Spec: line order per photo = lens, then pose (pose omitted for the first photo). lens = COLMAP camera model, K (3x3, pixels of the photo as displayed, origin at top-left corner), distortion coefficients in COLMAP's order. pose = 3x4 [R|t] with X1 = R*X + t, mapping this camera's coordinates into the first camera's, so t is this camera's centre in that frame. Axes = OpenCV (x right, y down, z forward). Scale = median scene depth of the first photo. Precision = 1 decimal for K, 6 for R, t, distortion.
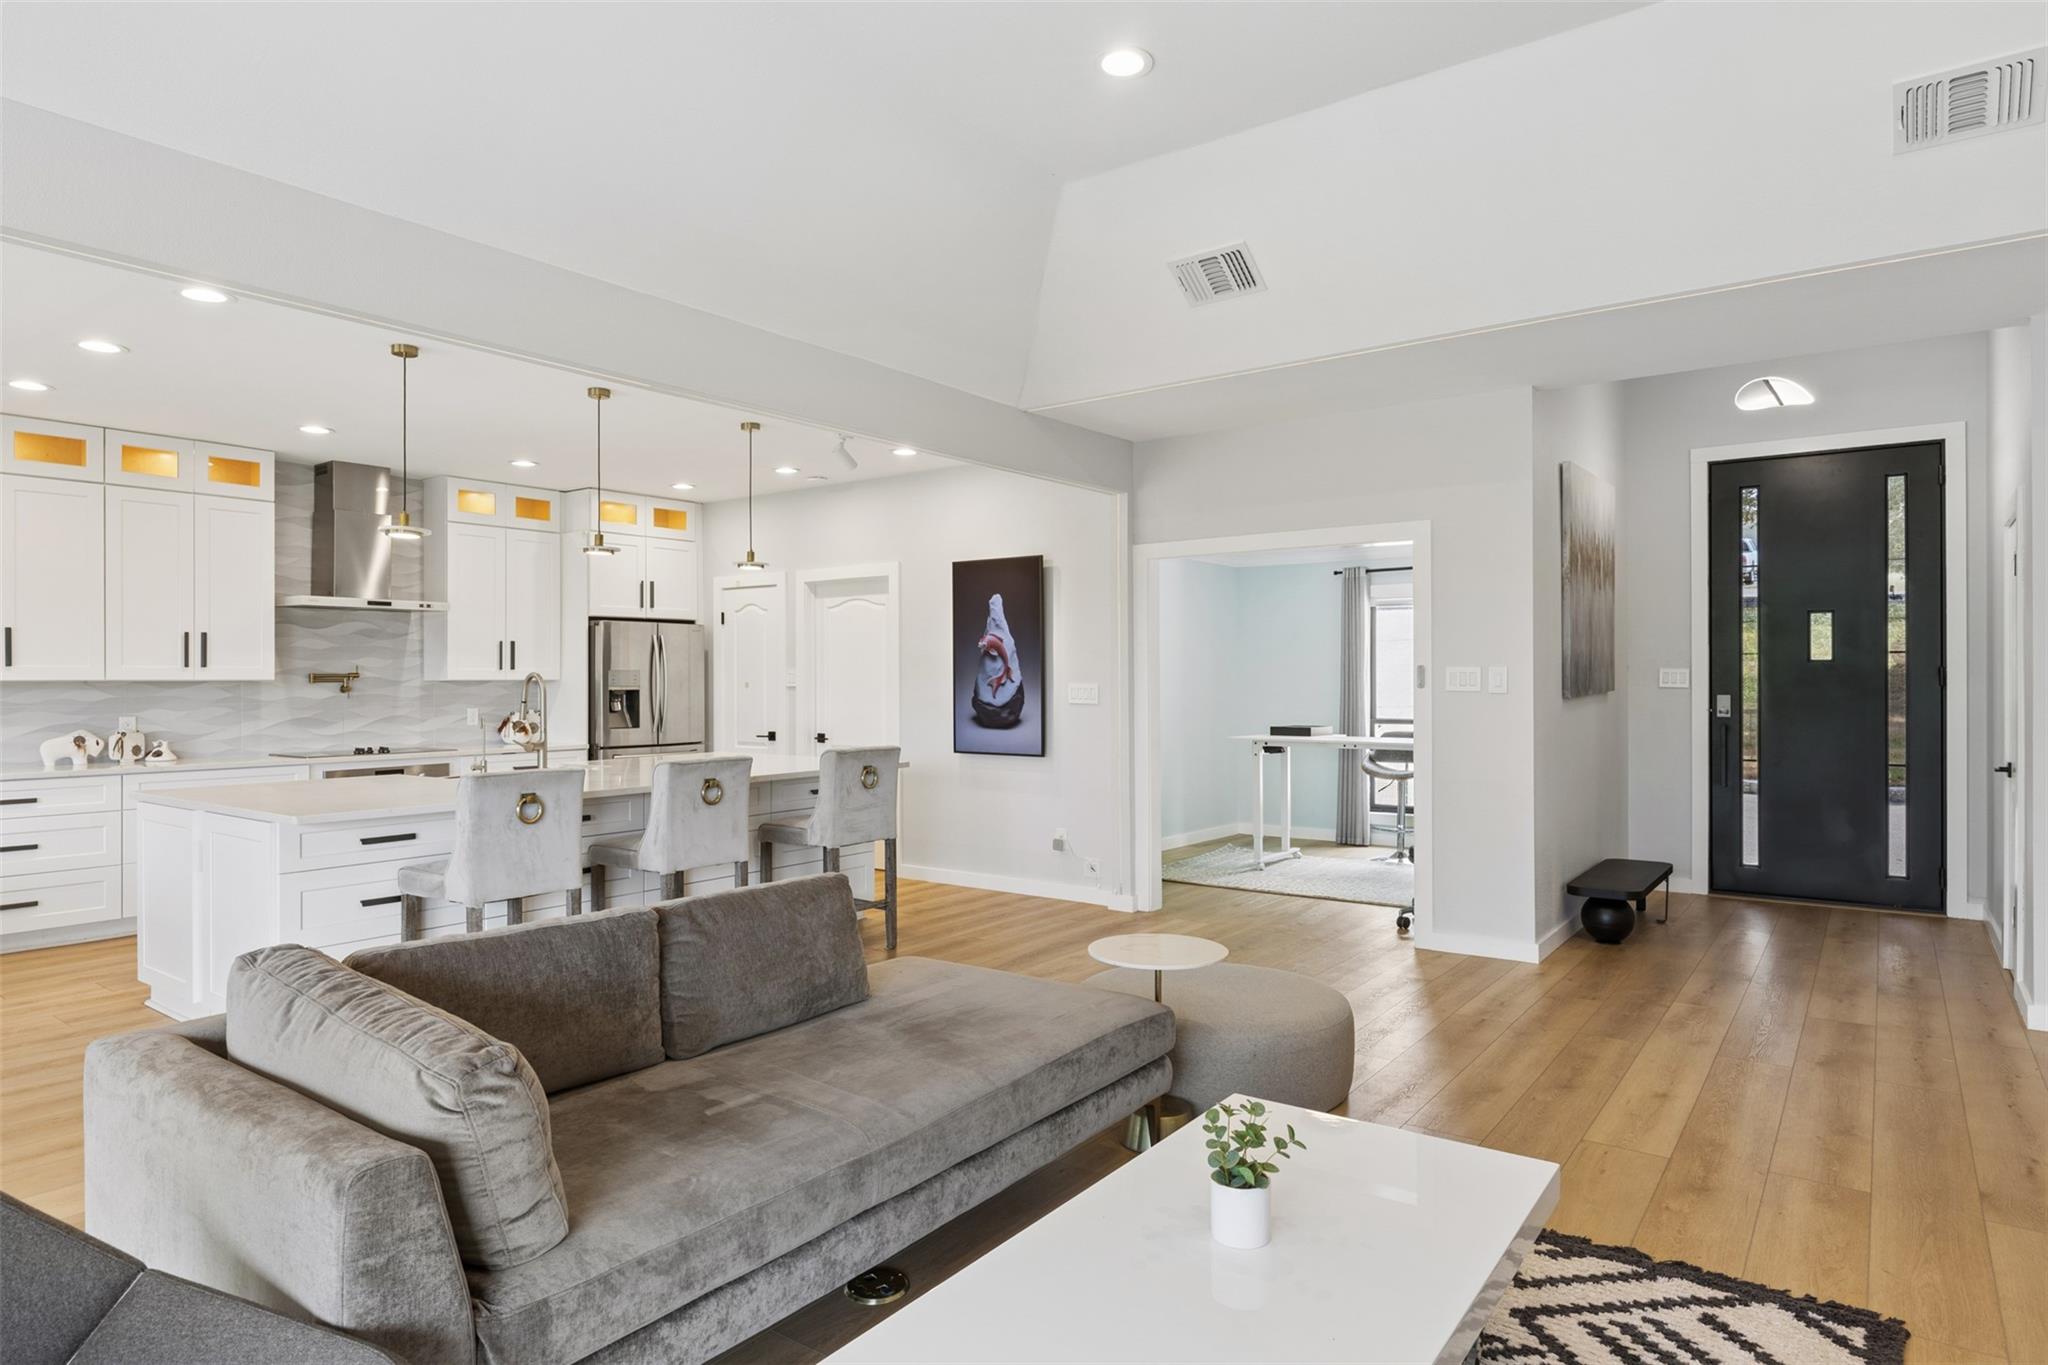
lens RADIAL K [[1175.3, 0, 1017.5], [0, 1175.3, 677.0], [0, 0, 1]] dist [0.000249, -0.002074]
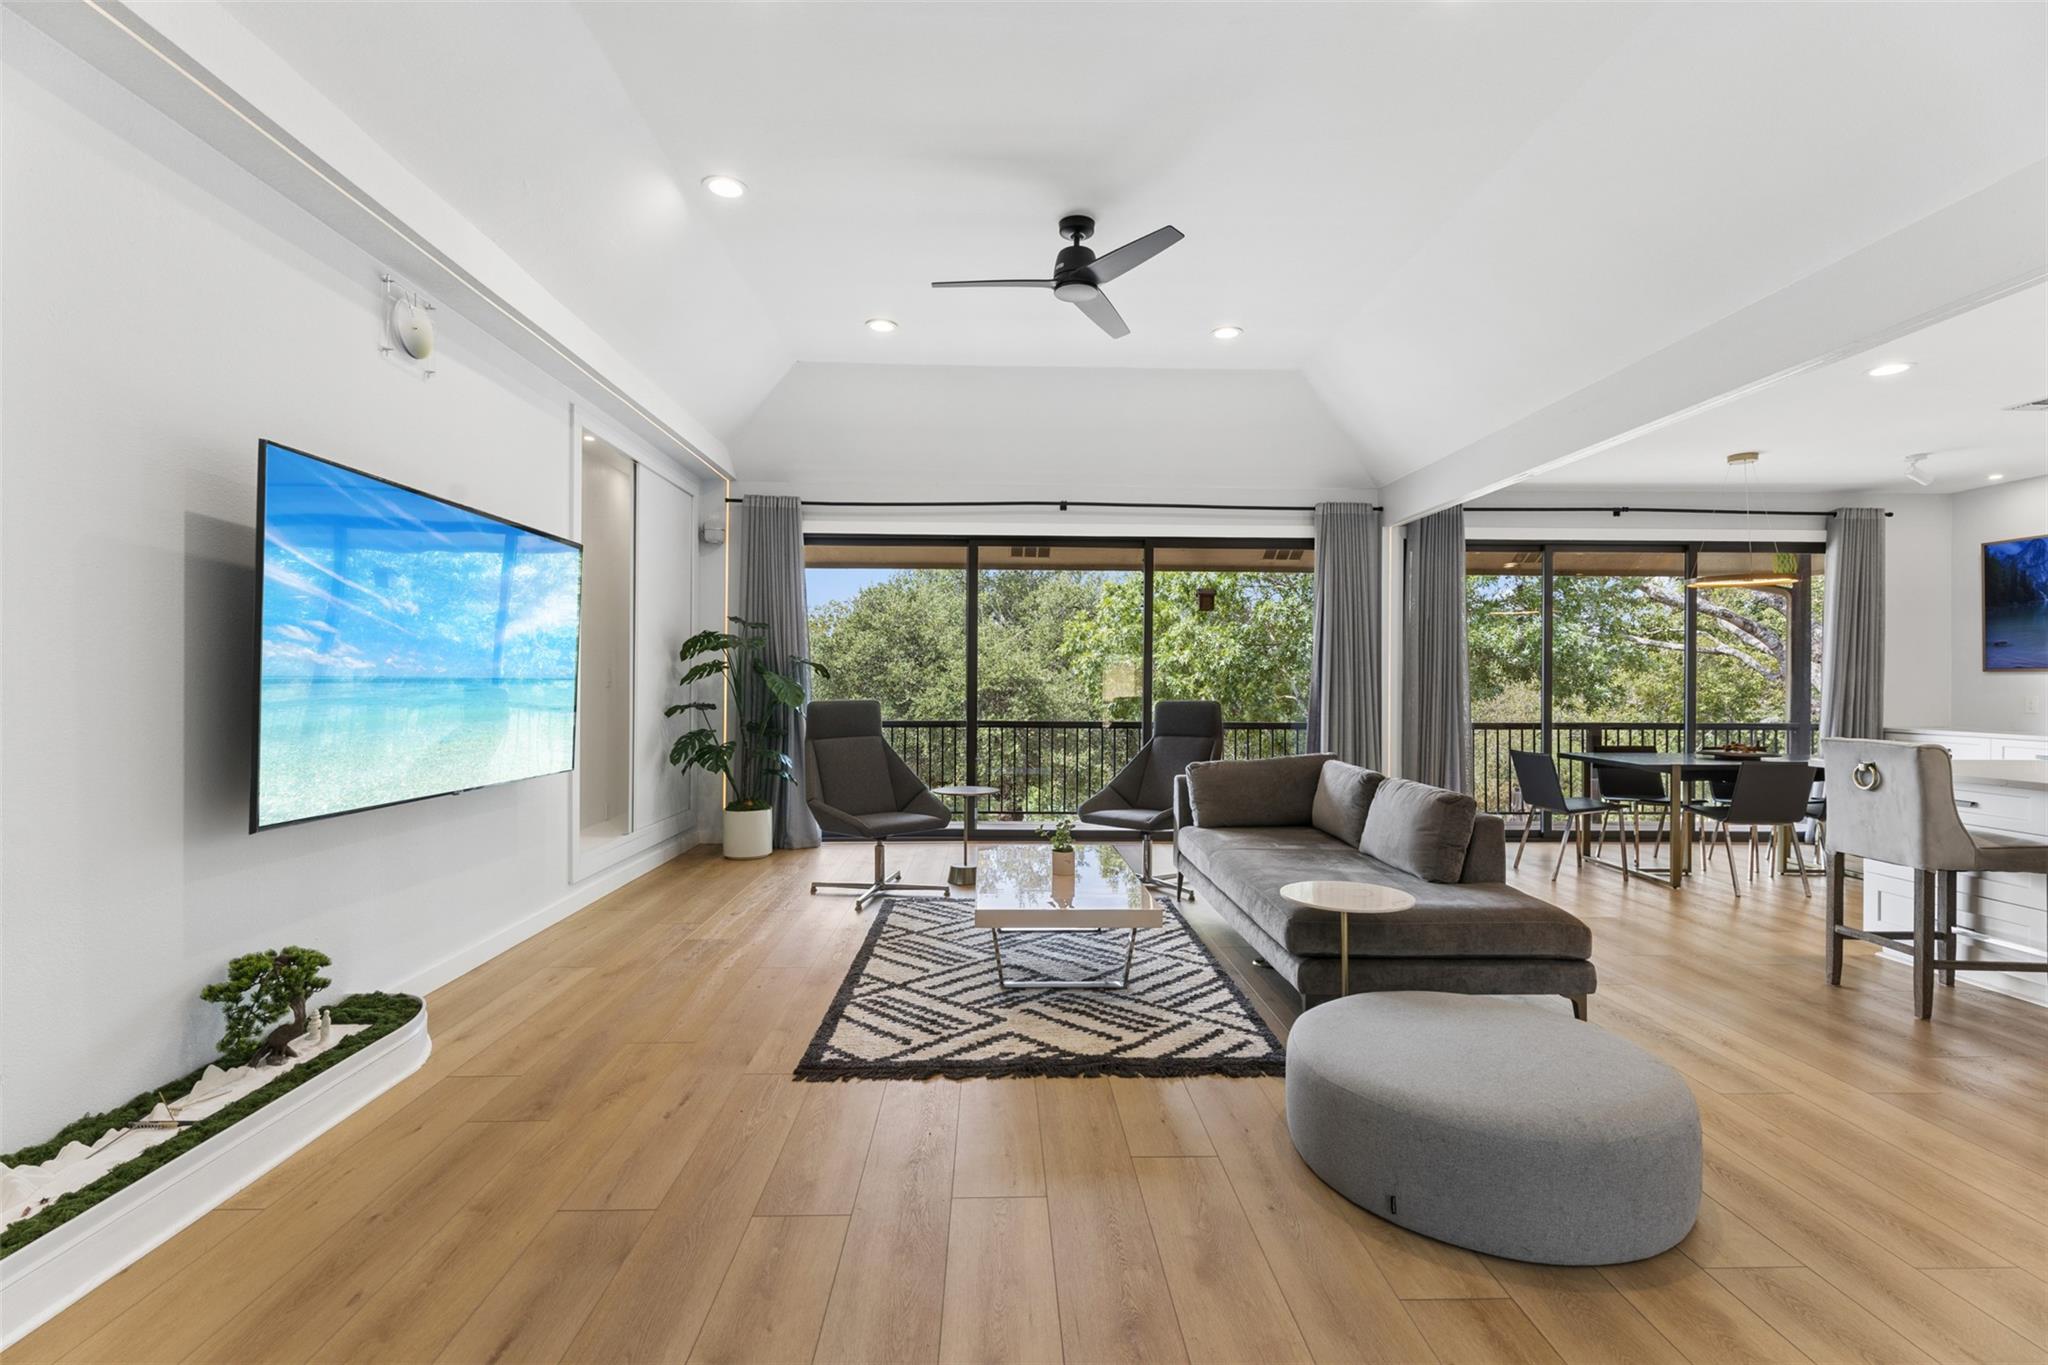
lens RADIAL K [[930.7, 0, 1018.4], [0, 930.7, 682.9], [0, 0, 1]] dist [0.000970, -0.000936]
pose [[-0.787708, 0.002093, -0.616045, 0.431523], [-0.000919, 0.999989, 0.004572, 0.014925], [0.616048, 0.004168, -0.787697, 0.722342]]
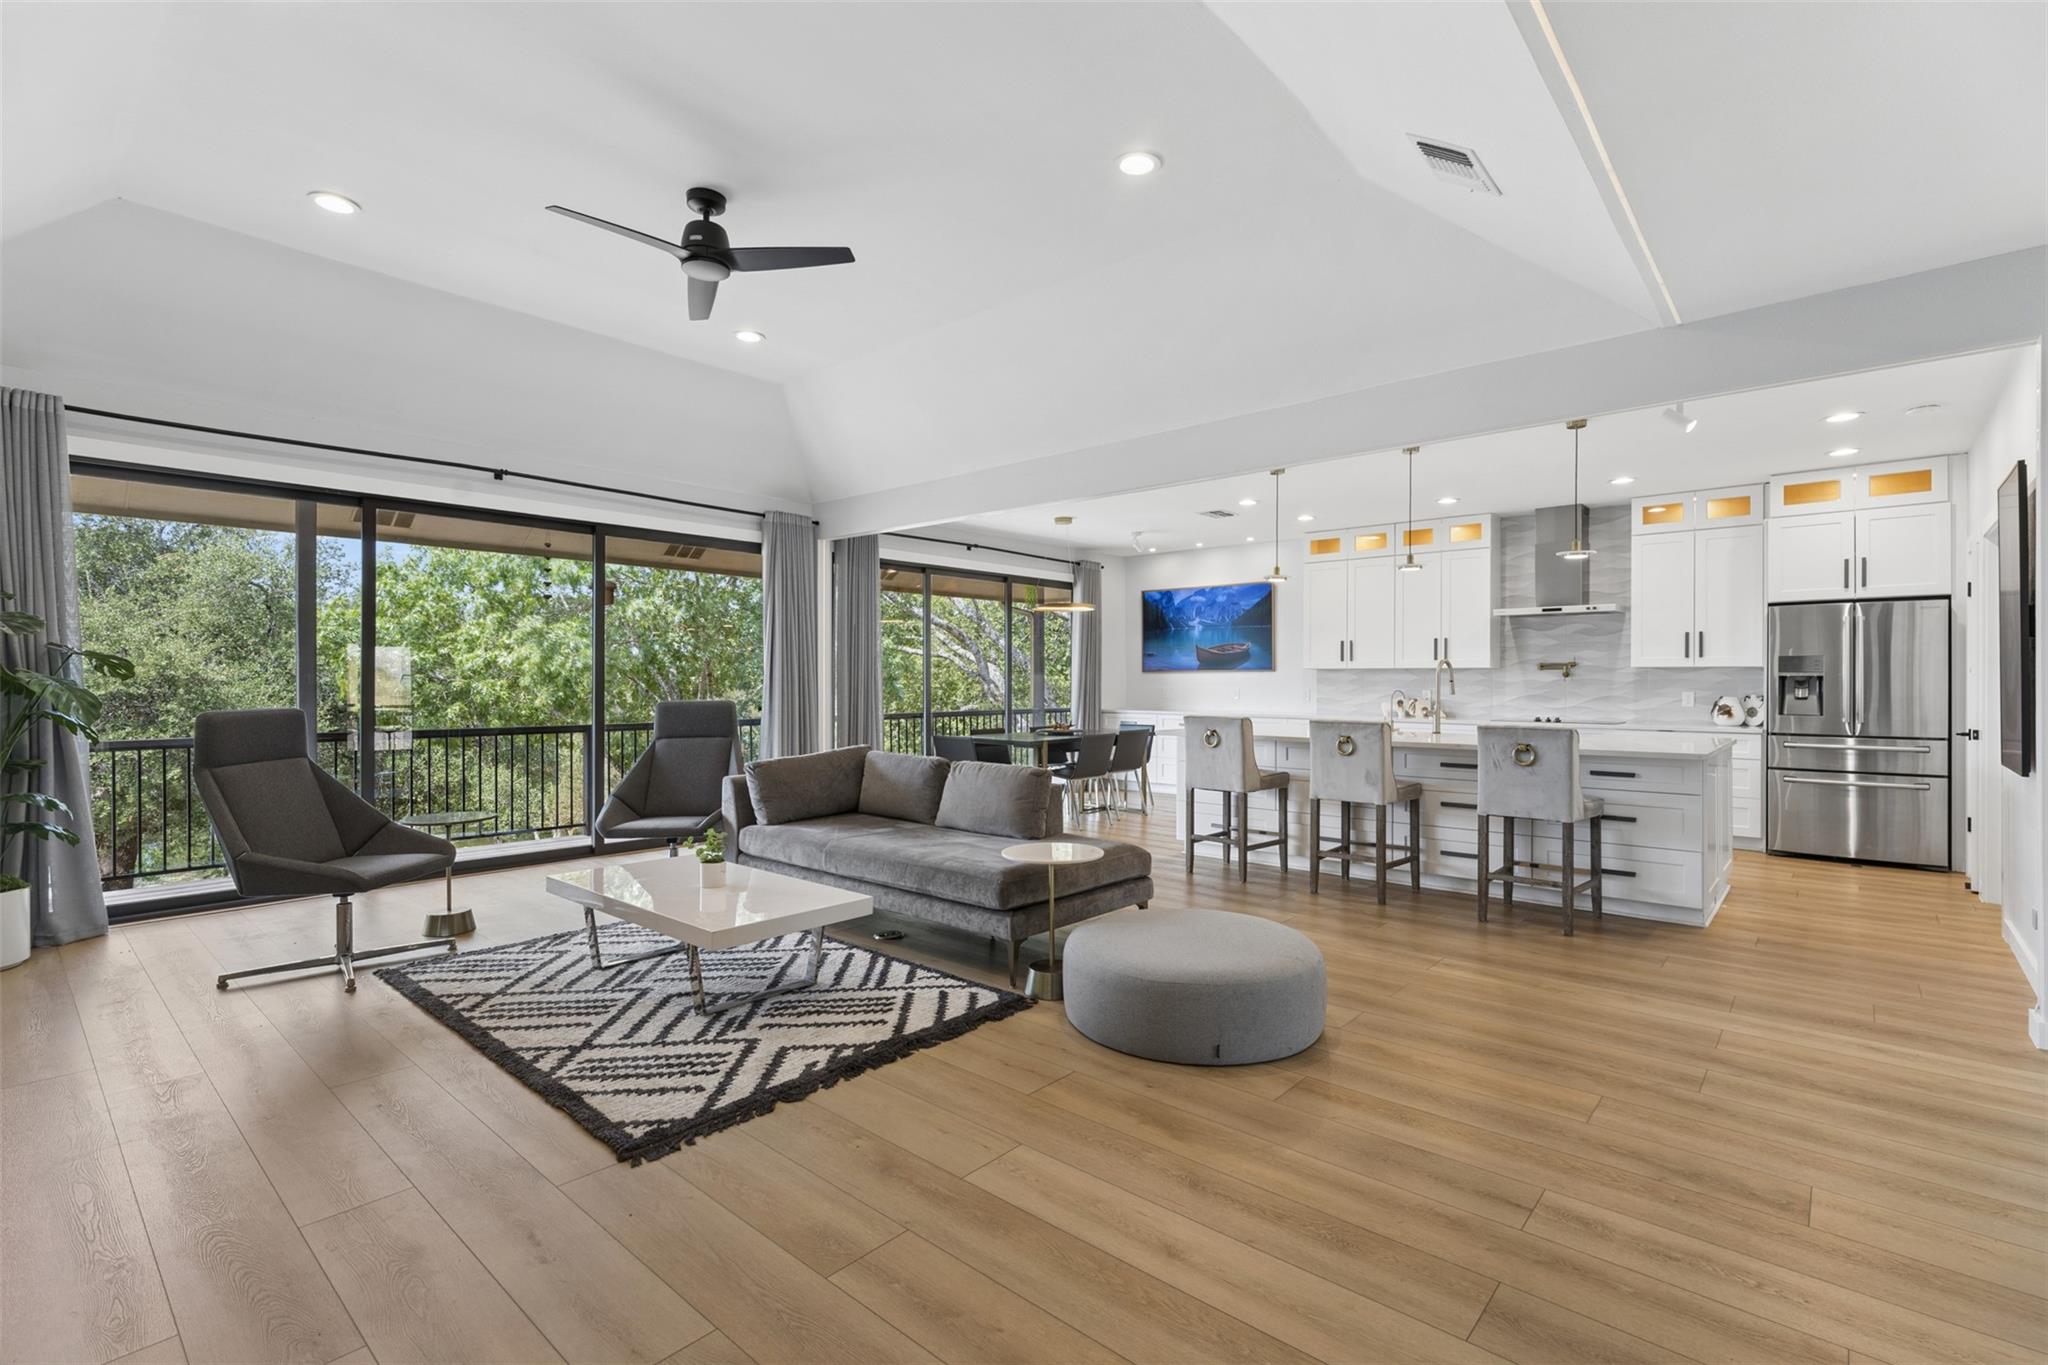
lens RADIAL K [[930.7, 0, 1022.4], [0, 930.7, 671.0], [0, 0, 1]] dist [0.000970, -0.000936]
pose [[-0.088579, -0.006618, -0.996047, 0.580217], [0.000118, 0.999978, -0.006655, 0.014358], [0.996069, -0.000707, -0.088576, 0.512842]]
